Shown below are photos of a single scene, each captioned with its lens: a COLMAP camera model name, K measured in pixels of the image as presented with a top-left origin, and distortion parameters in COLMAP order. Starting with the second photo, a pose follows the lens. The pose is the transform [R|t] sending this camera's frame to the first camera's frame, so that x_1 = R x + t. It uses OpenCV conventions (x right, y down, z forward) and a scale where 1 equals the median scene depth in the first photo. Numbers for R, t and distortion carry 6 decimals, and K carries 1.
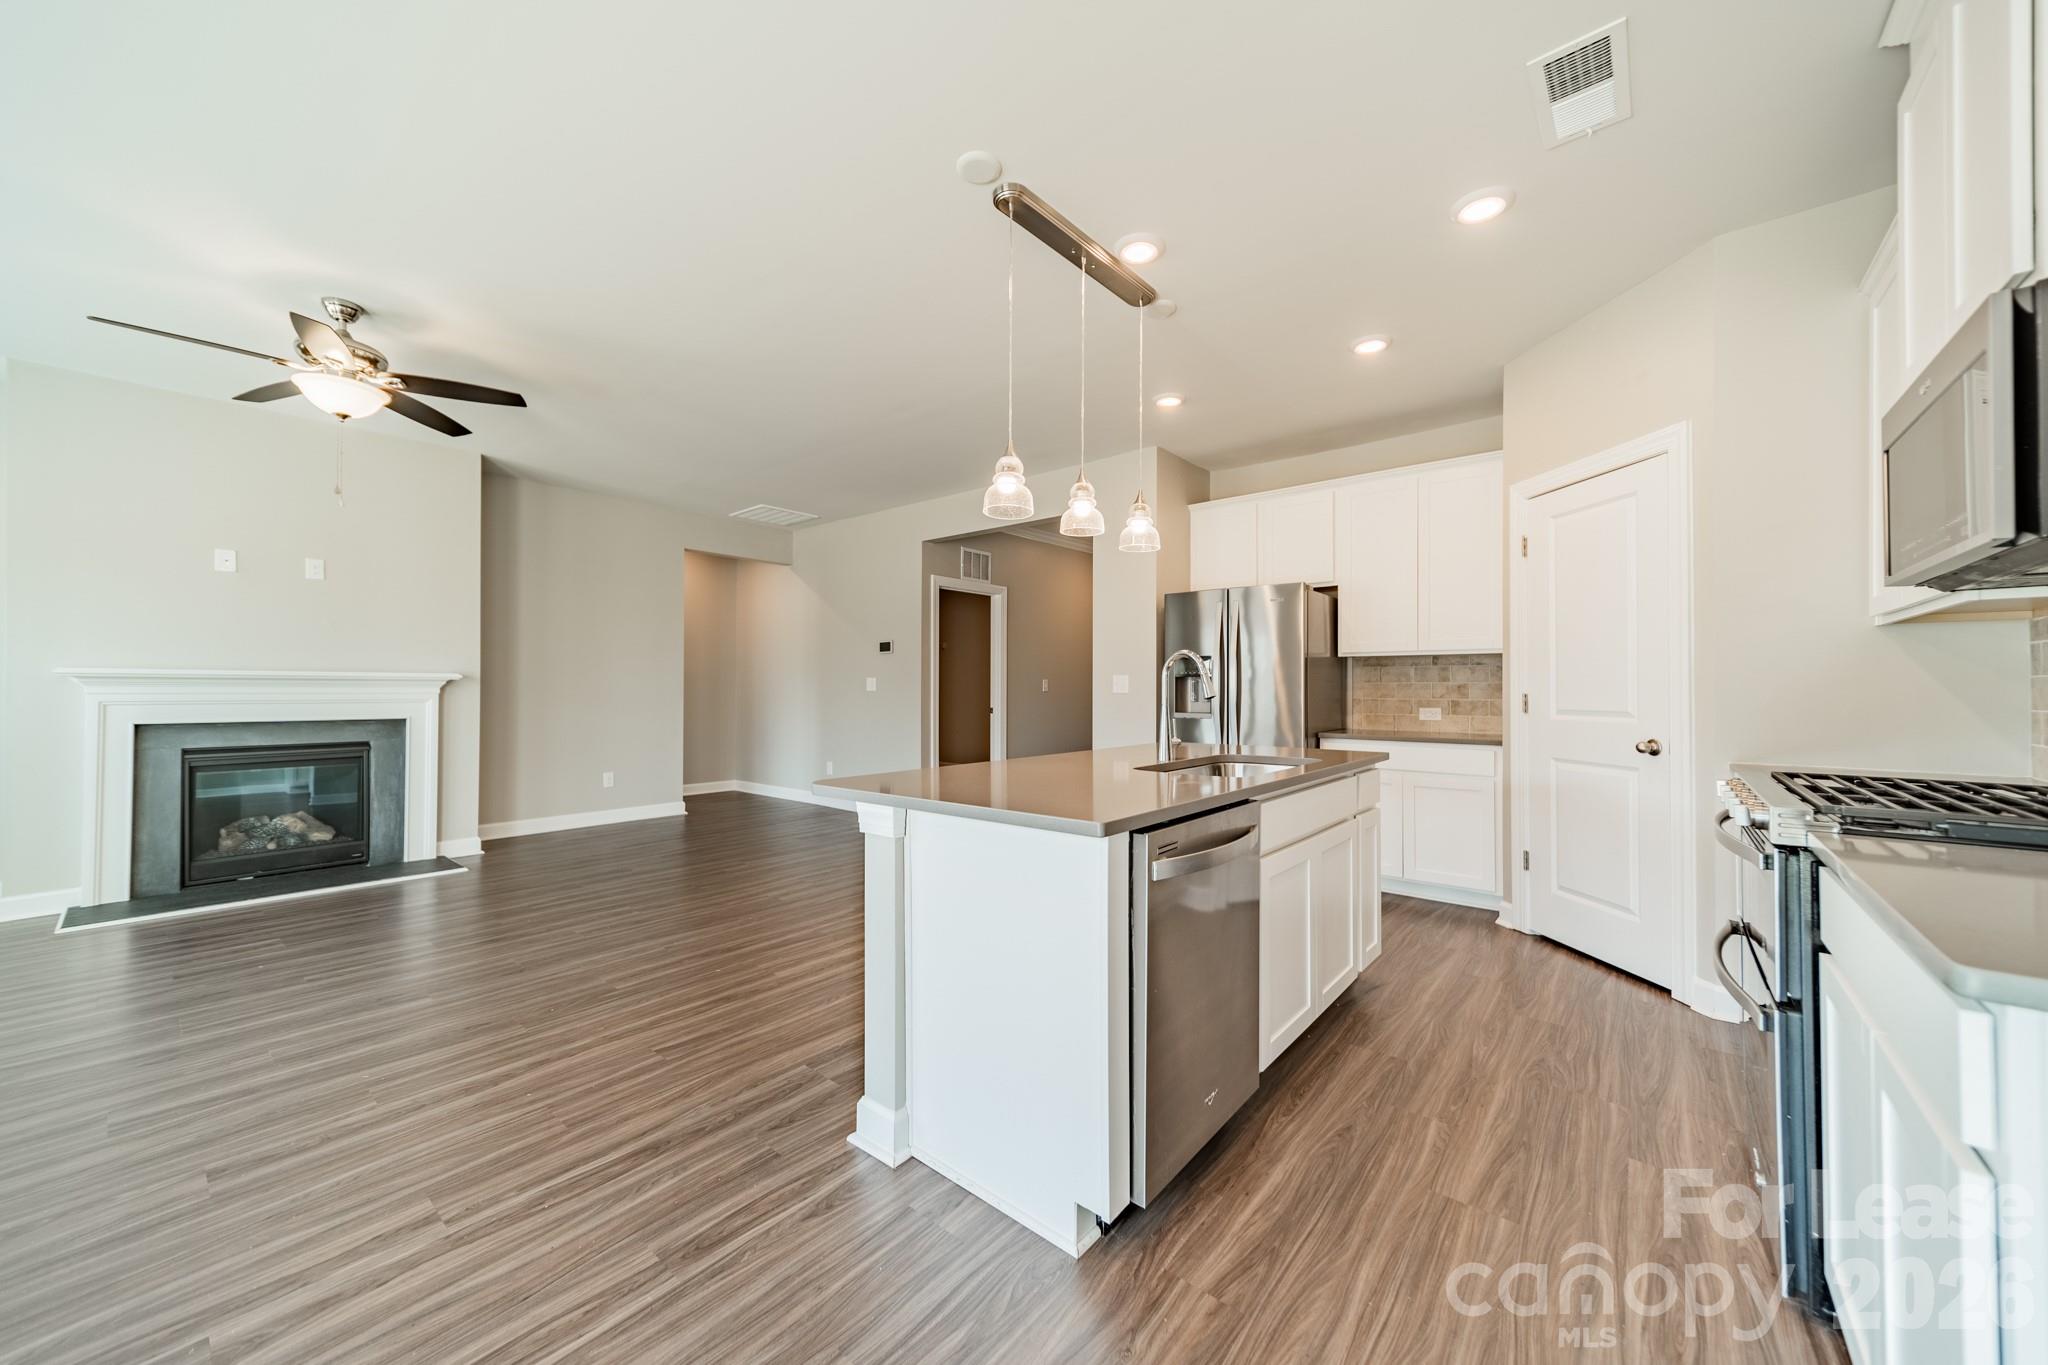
lens RADIAL K [[726.0, 0, 1044.0], [0, 726.0, 678.0], [0, 0, 1]] dist [0.005513, -0.000210]
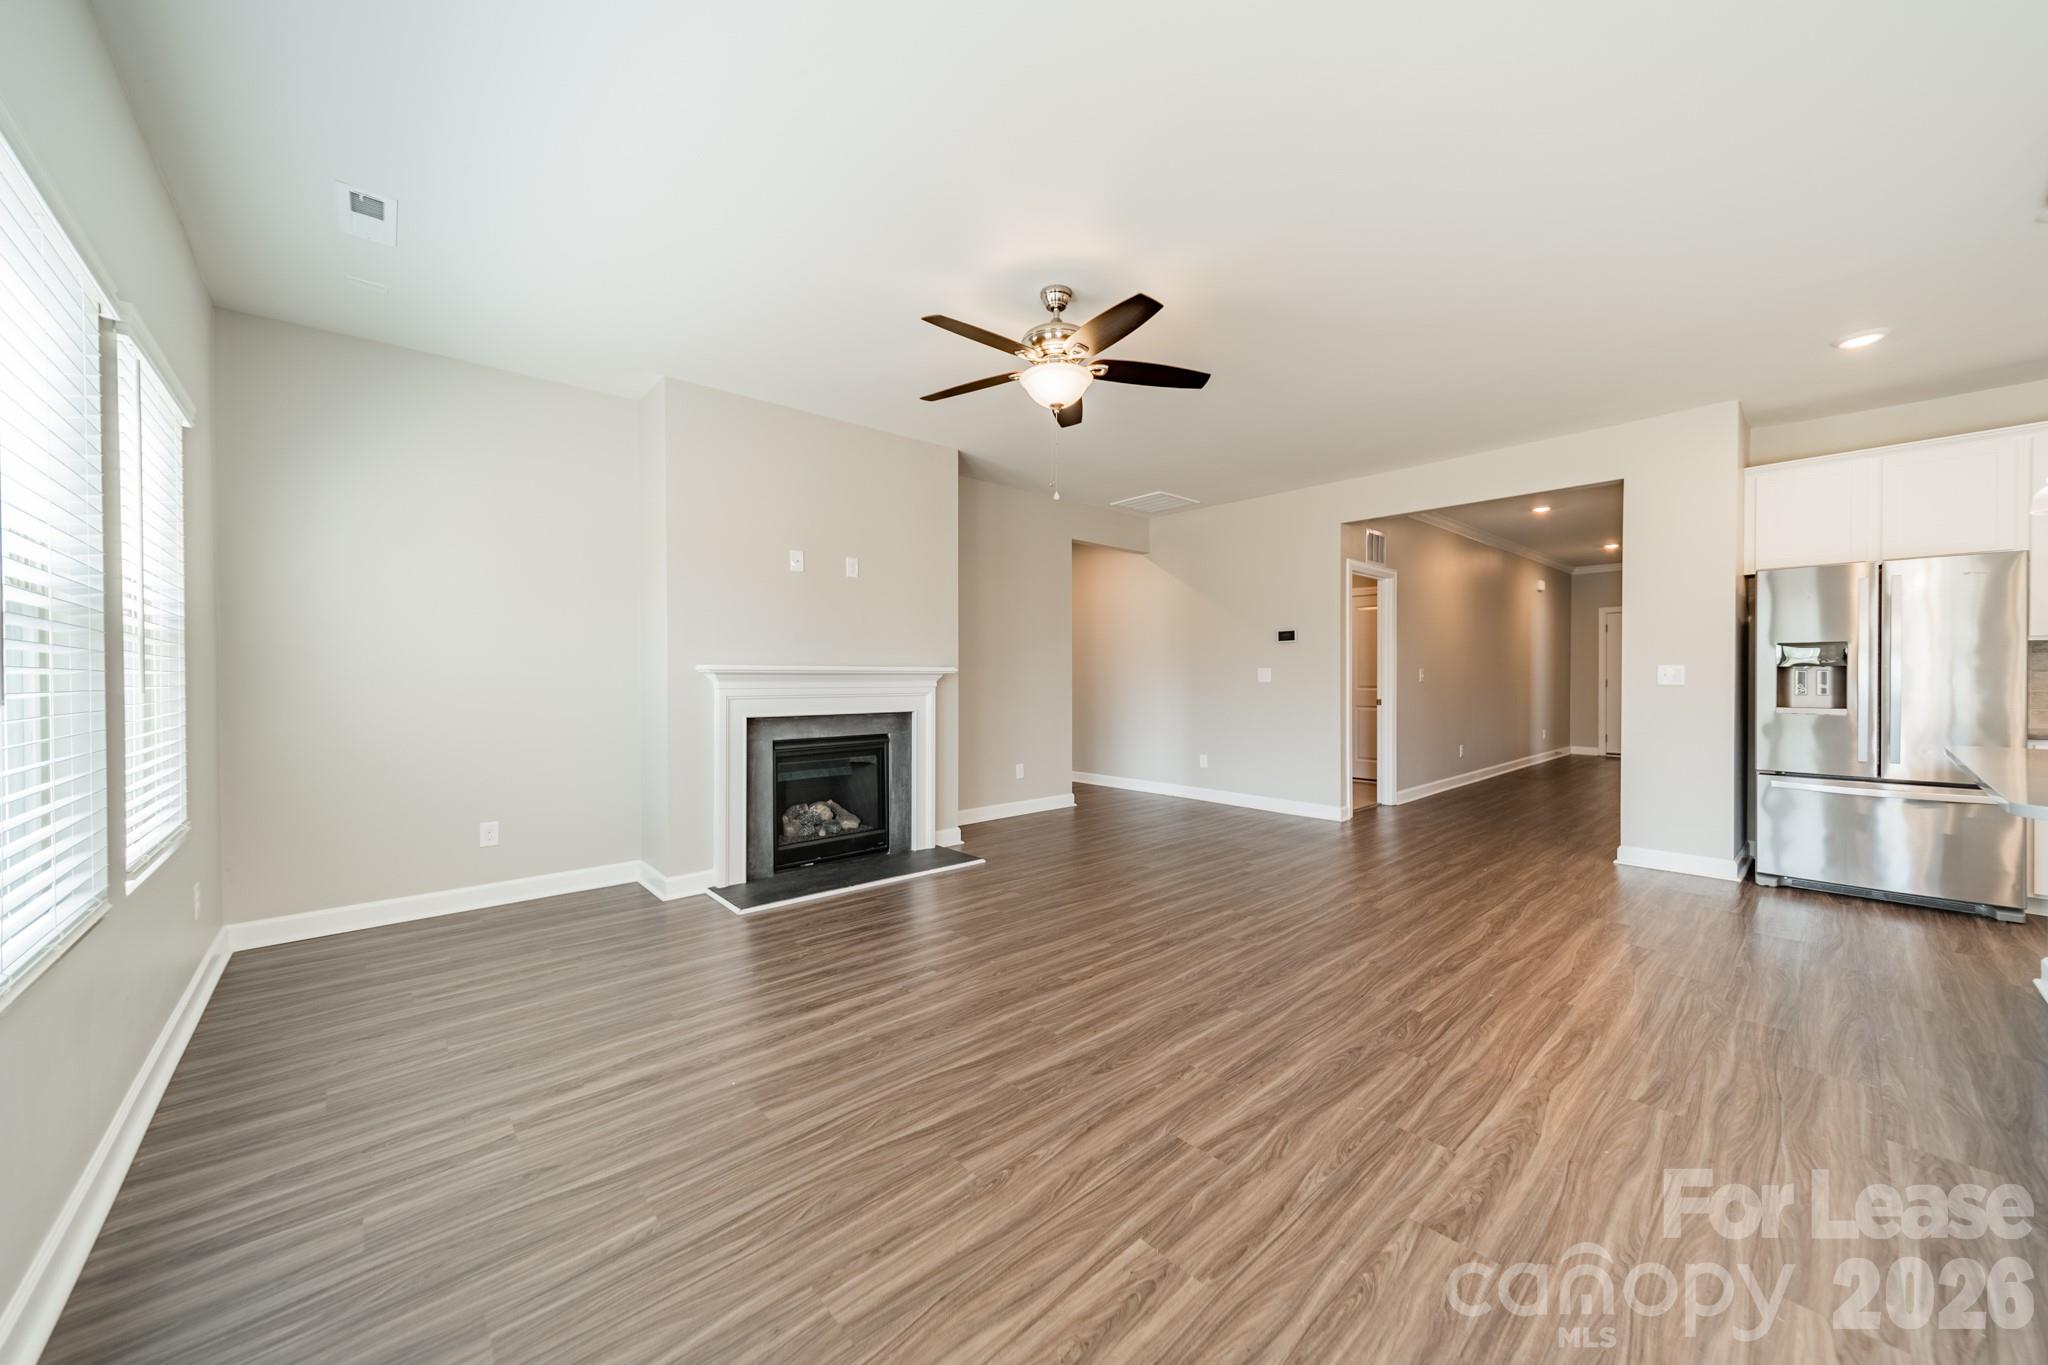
lens RADIAL K [[726.0, 0, 1044.1], [0, 726.0, 677.2], [0, 0, 1]] dist [0.005513, -0.000210]
pose [[0.989547, -0.002954, -0.144177, -0.747198], [0.005449, 0.999842, 0.016912, -0.011982], [0.144105, -0.017521, 0.989407, 0.023730]]
